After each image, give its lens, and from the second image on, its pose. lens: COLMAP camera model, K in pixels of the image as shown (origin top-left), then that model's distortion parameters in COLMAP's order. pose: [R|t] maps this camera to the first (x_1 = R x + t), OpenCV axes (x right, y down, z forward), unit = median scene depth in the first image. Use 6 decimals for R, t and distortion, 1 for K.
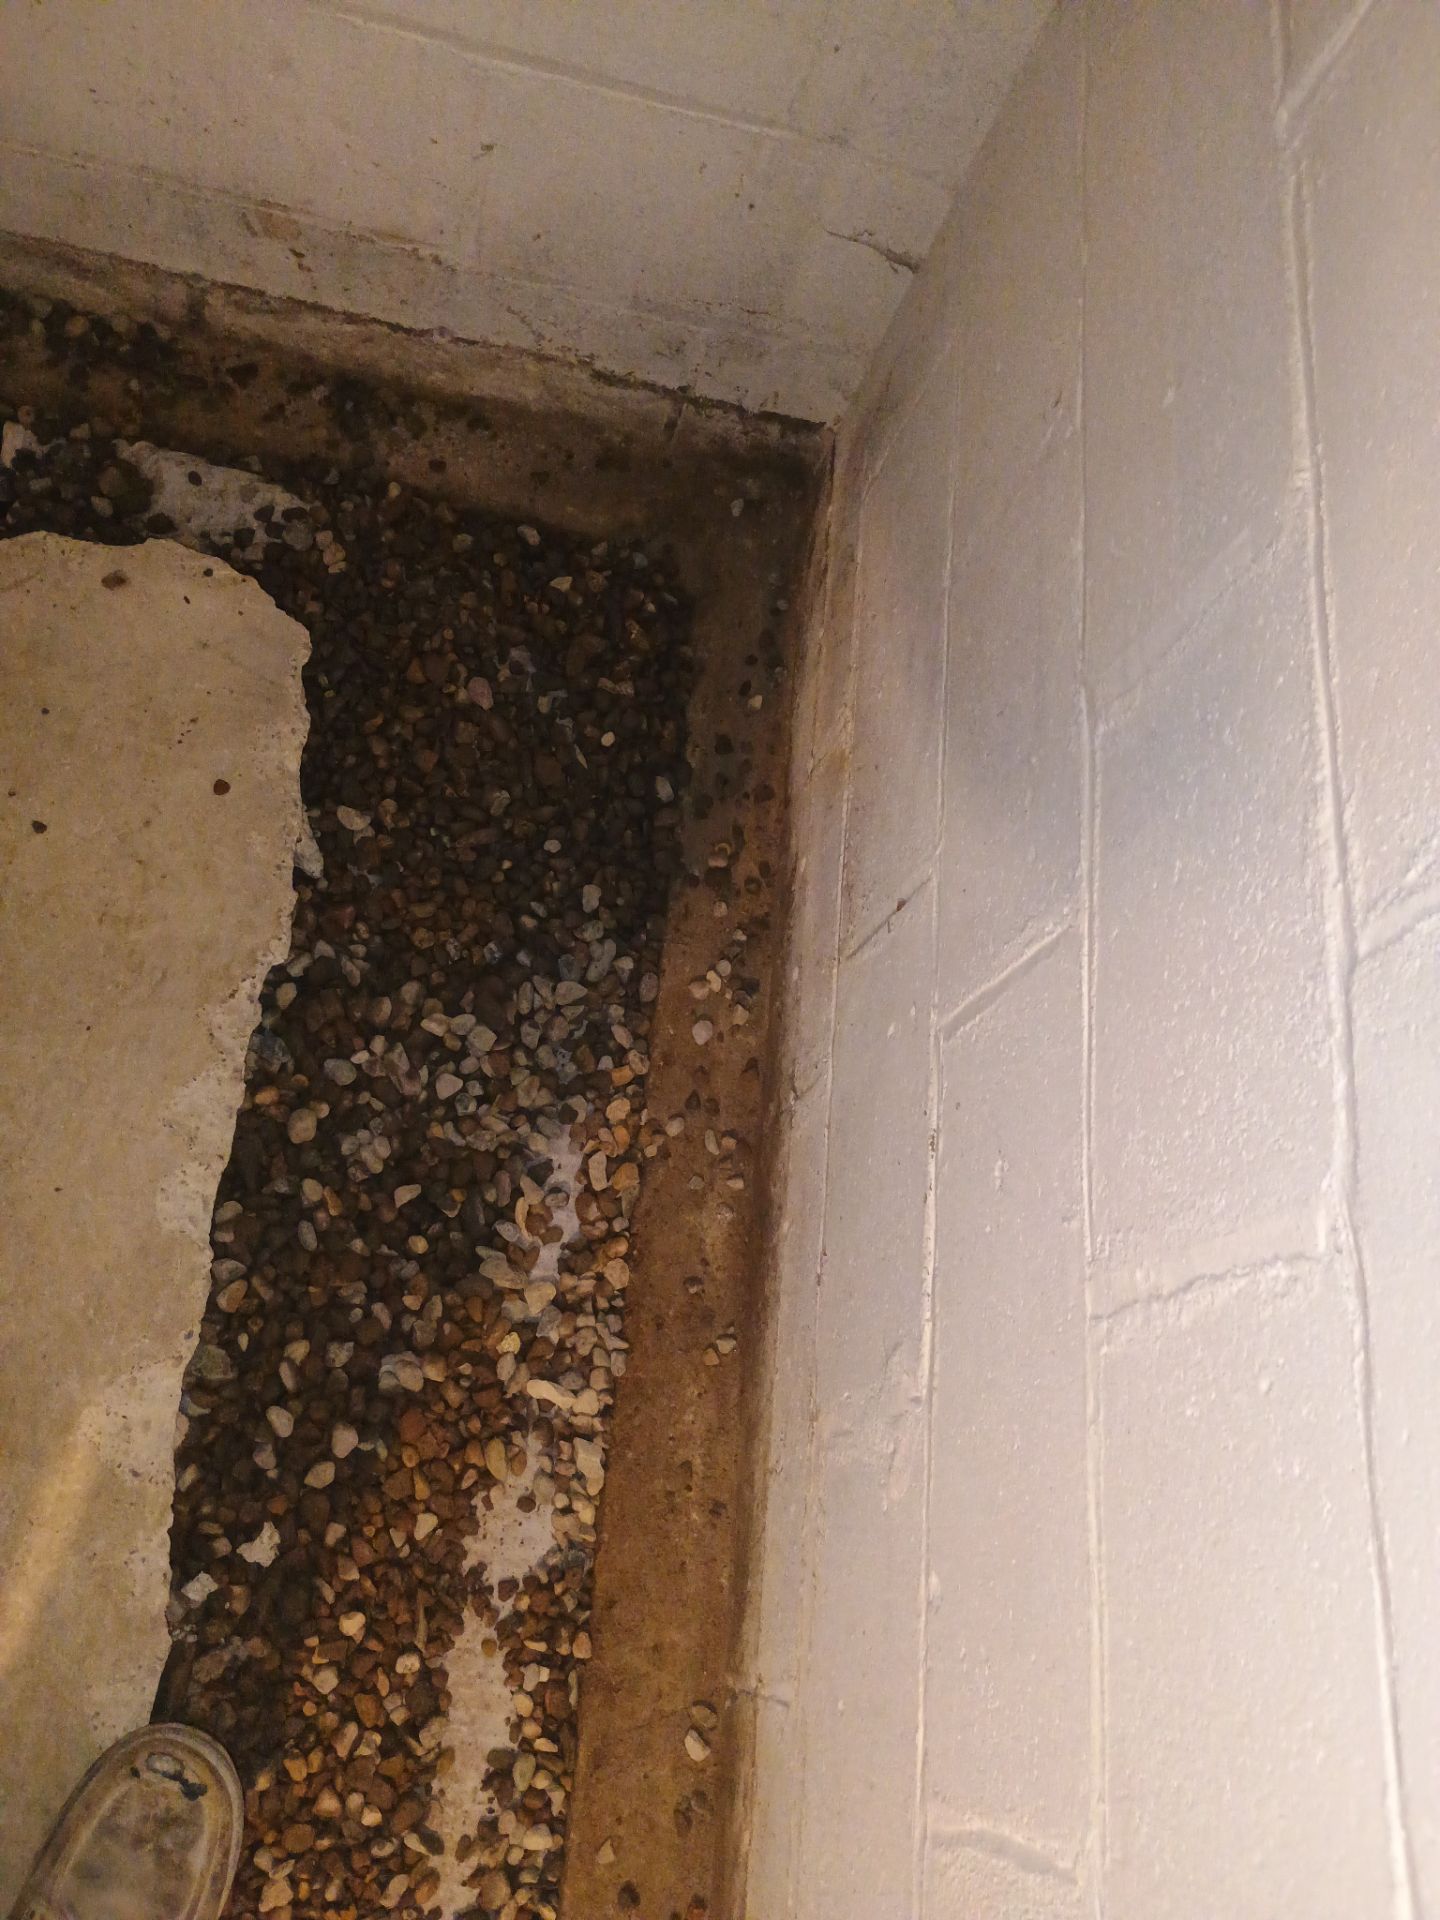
lens RADIAL K [[1654.7, 0, 720.0], [0, 1654.7, 960.0], [0, 0, 1]] dist [0.073503, -0.073040]
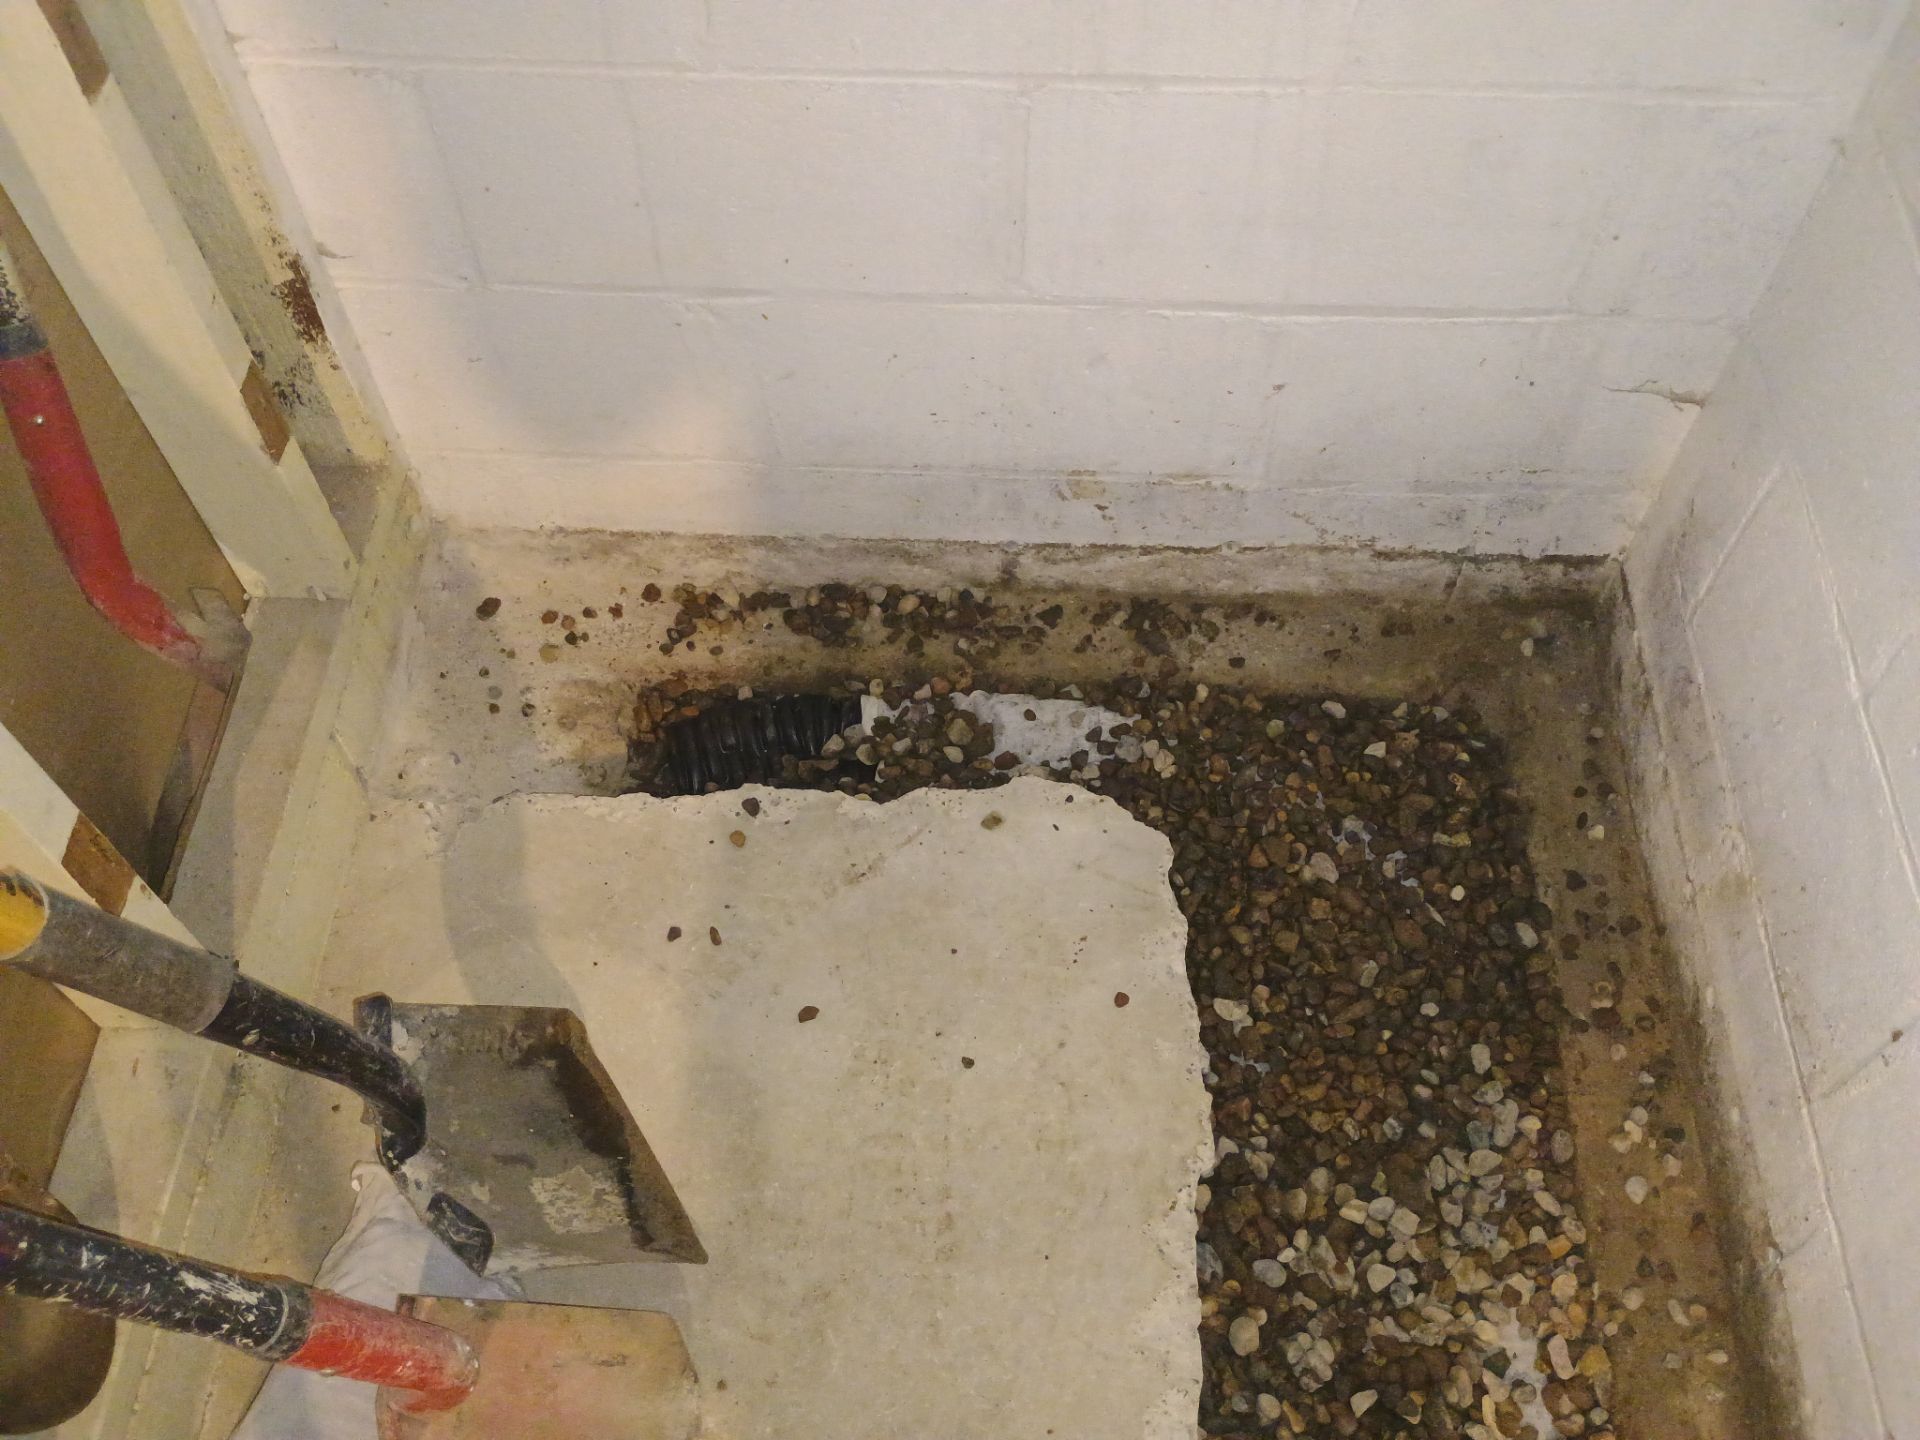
lens RADIAL K [[1654.7, 0, 968.9], [0, 1654.7, 720.4], [0, 0, 1]] dist [0.073503, -0.073040]
pose [[0.968338, -0.168263, -0.184416, -0.154848], [0.124474, 0.965770, -0.227586, -0.043380], [0.216398, 0.197425, 0.956136, -0.044693]]
